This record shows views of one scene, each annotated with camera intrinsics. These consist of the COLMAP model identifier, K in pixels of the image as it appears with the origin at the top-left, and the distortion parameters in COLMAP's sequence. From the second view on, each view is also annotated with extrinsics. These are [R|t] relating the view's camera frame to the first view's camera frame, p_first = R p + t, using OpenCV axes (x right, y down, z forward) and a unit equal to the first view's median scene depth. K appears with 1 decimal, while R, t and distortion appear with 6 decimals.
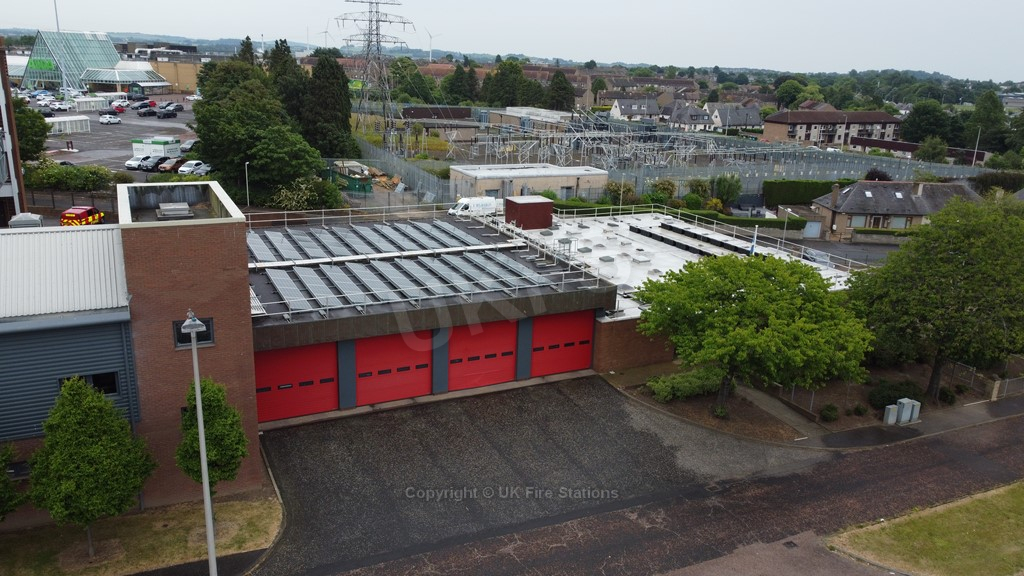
lens RADIAL K [[773.8, 0, 512.0], [0, 773.8, 288.0], [0, 0, 1]] dist [0.009059, -0.013547]
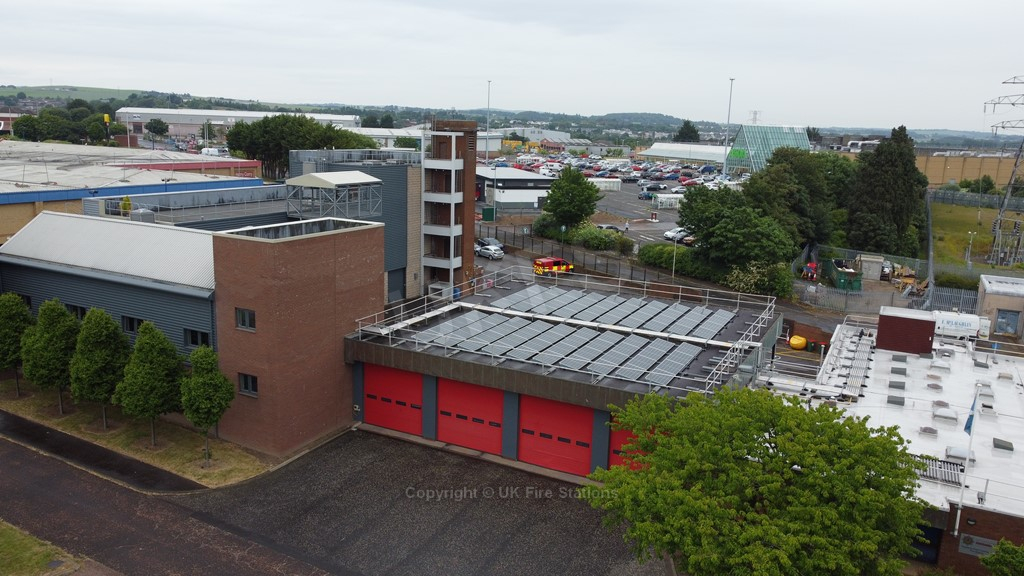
lens RADIAL K [[773.8, 0, 512.0], [0, 773.8, 288.0], [0, 0, 1]] dist [0.009059, -0.013547]
pose [[0.593305, 0.146685, -0.791500, 0.330659], [-0.238308, 0.971189, 0.001352, -0.038517], [0.768895, 0.187819, 0.611167, 0.182791]]
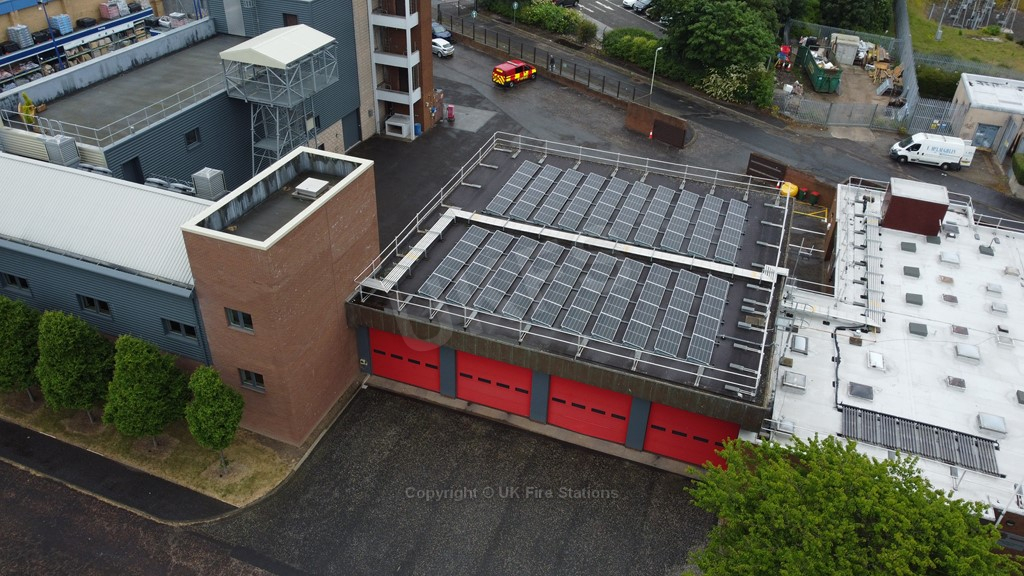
lens RADIAL K [[773.8, 0, 512.0], [0, 773.8, 288.0], [0, 0, 1]] dist [0.009059, -0.013547]
pose [[0.686841, 0.397528, -0.608458, 0.202314], [-0.213924, 0.910653, 0.353481, -0.173933], [0.694612, -0.112622, 0.710514, 0.160776]]
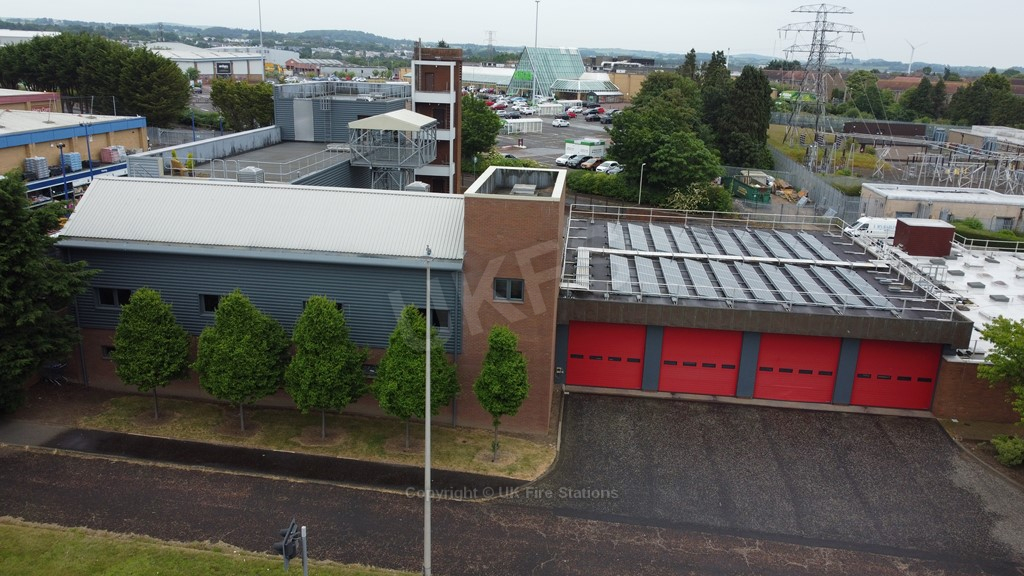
lens RADIAL K [[773.8, 0, 512.0], [0, 773.8, 288.0], [0, 0, 1]] dist [0.009059, -0.013547]
pose [[0.846474, 0.144674, -0.512398, 0.073246], [-0.152827, 0.987899, 0.026462, 0.008006], [0.510026, 0.055909, 0.858340, -0.009134]]
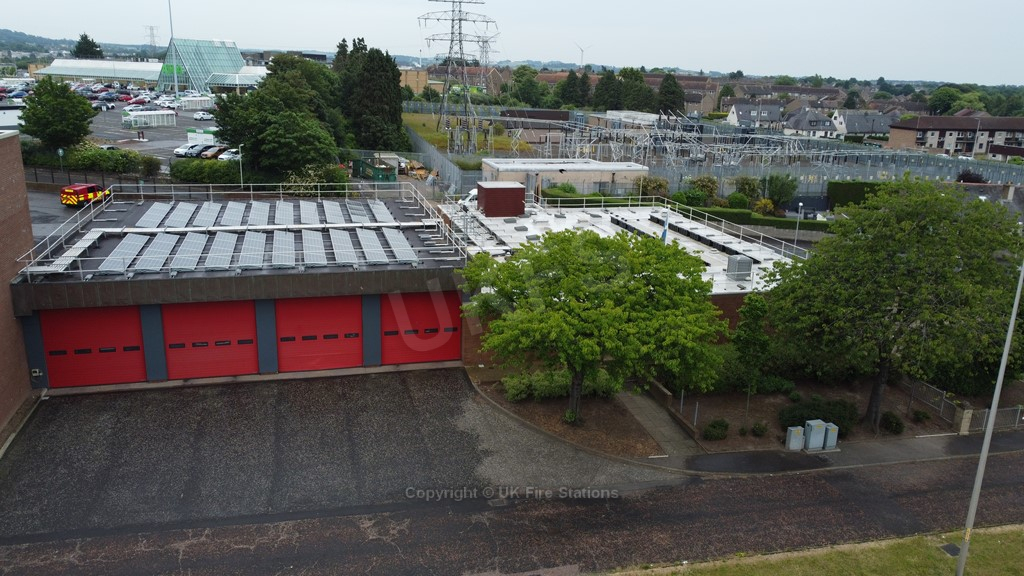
lens RADIAL K [[773.8, 0, 512.0], [0, 773.8, 288.0], [0, 0, 1]] dist [0.009059, -0.013547]
pose [[0.981464, 0.046239, -0.185983, 0.177956], [-0.049463, 0.998695, -0.012728, 0.016811], [0.185152, 0.021691, 0.982470, 0.078880]]
